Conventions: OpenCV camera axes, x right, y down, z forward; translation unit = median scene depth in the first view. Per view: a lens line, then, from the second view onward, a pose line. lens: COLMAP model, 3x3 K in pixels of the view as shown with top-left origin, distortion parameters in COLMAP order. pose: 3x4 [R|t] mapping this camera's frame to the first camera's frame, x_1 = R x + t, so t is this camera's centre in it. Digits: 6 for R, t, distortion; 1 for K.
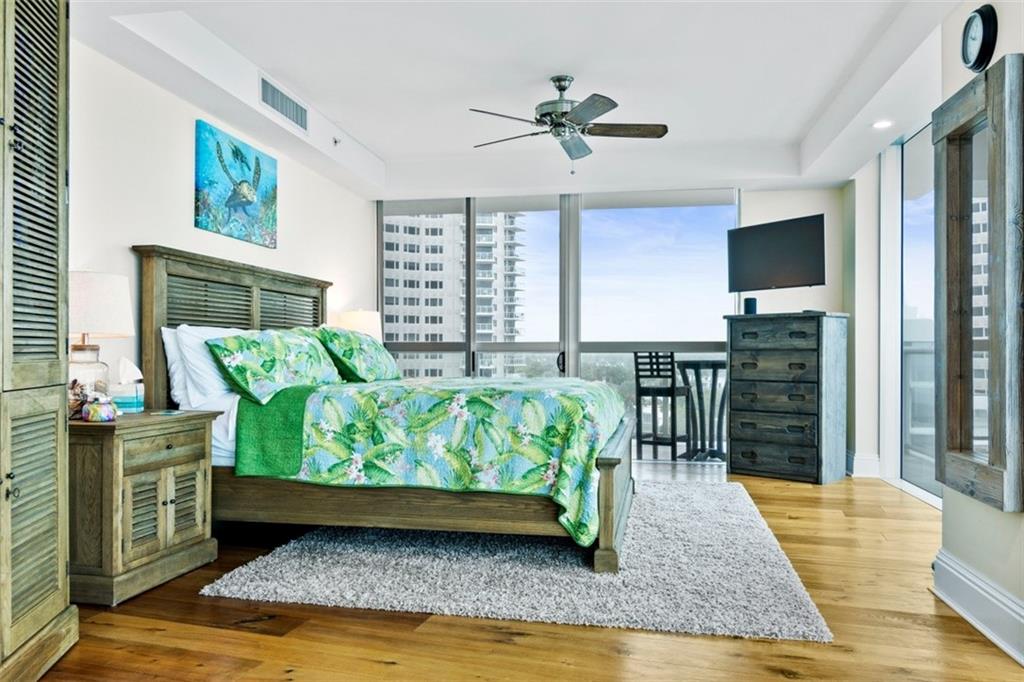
lens RADIAL K [[759.6, 0, 512.0], [0, 759.6, 341.0], [0, 0, 1]] dist [0.001894, 0.000009]
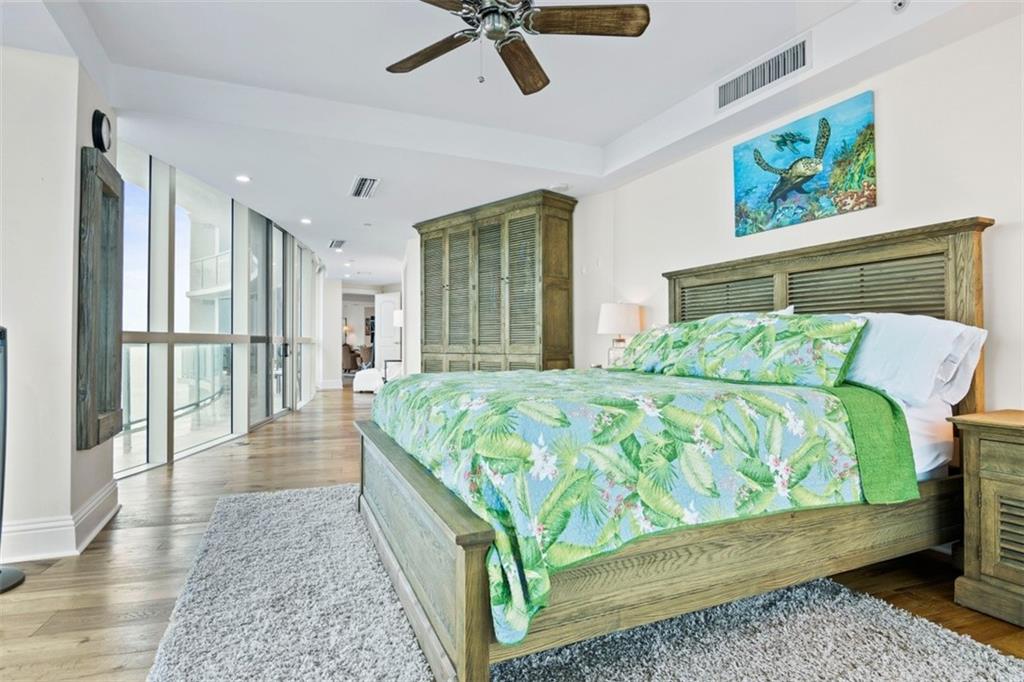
lens RADIAL K [[527.6, 0, 512.0], [0, 527.6, 341.0], [0, 0, 1]] dist [-0.002585, -0.000743]
pose [[-0.809364, -0.005197, -0.587284, 0.417982], [0.007503, 0.999788, -0.019188, 0.030321], [0.587259, -0.019936, -0.809154, 1.736370]]
